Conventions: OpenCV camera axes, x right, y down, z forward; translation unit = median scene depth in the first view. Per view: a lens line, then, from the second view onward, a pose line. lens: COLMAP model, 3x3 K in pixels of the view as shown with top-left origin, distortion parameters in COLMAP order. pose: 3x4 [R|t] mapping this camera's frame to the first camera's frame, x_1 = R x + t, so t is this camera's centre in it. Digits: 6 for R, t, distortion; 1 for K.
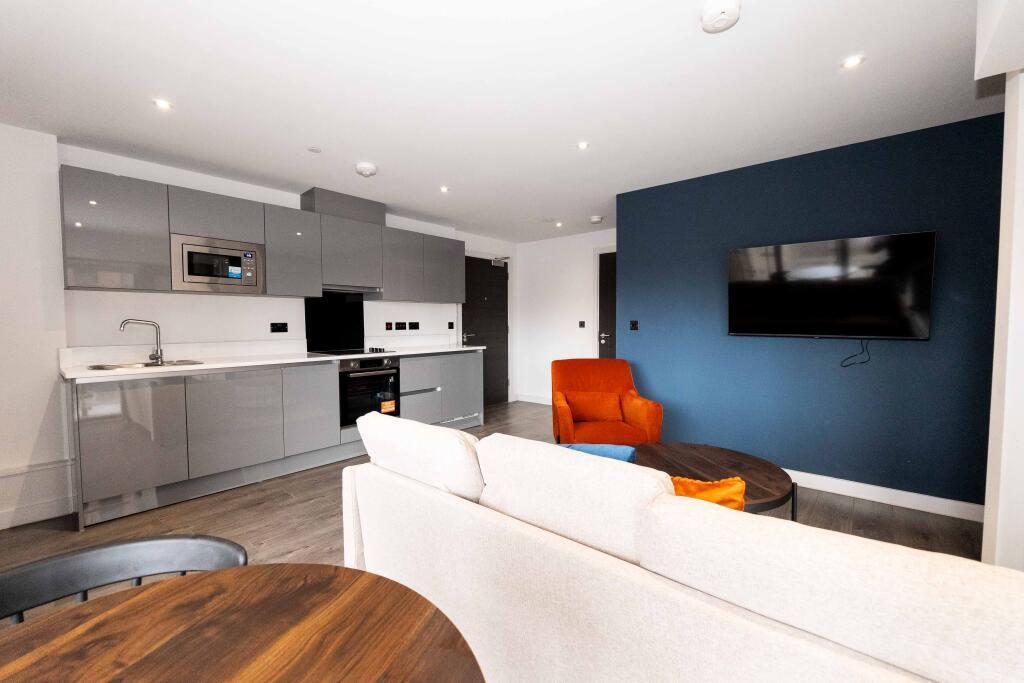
lens RADIAL K [[427.5, 0, 512.3], [0, 427.5, 342.6], [0, 0, 1]] dist [-0.007165, -0.000071]
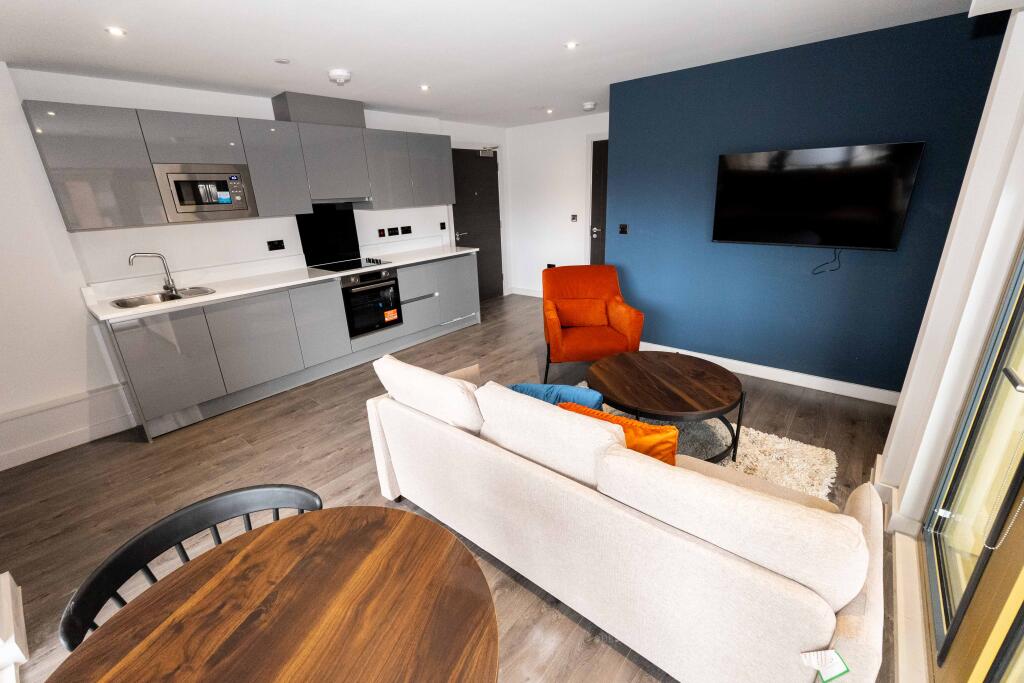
lens RADIAL K [[427.5, 0, 509.5], [0, 427.5, 342.0], [0, 0, 1]] dist [-0.007165, -0.000071]
pose [[0.999311, -0.036901, -0.003964, 0.010227], [0.036483, 0.957132, 0.287346, -0.103738], [-0.006809, -0.287292, 0.957819, -0.060312]]
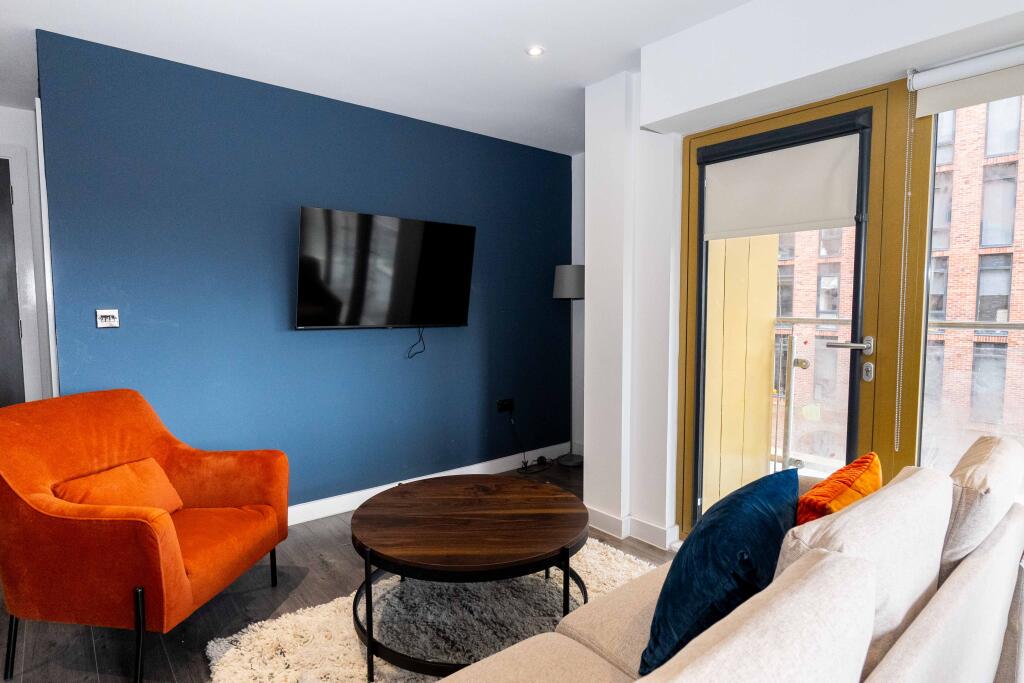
lens RADIAL K [[557.9, 0, 513.6], [0, 557.9, 344.4], [0, 0, 1]] dist [-0.006053, -0.000913]
pose [[0.173073, -0.073732, 0.982145, -0.328446], [0.049933, 0.996568, 0.066015, -0.036665], [-0.983643, 0.037616, 0.176160, 0.509266]]
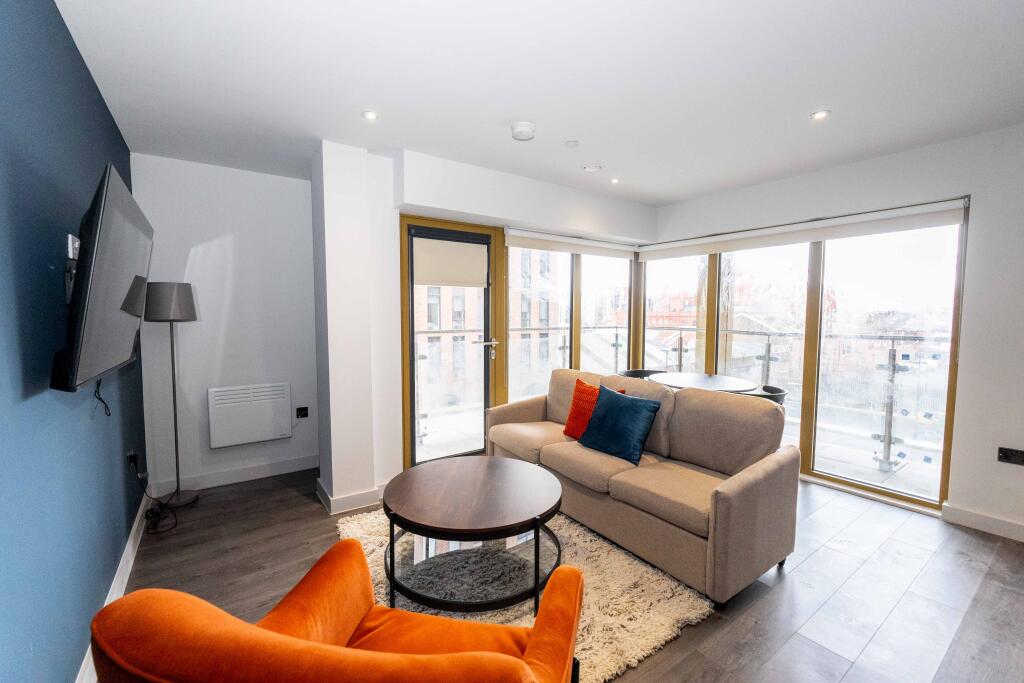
lens RADIAL K [[427.5, 0, 512.3], [0, 427.5, 340.4], [0, 0, 1]] dist [-0.007165, -0.000071]
pose [[-0.968762, -0.024255, 0.246805, 0.064810], [0.003595, 0.993727, 0.111772, -0.101030], [-0.247968, 0.109167, -0.962598, 1.267851]]
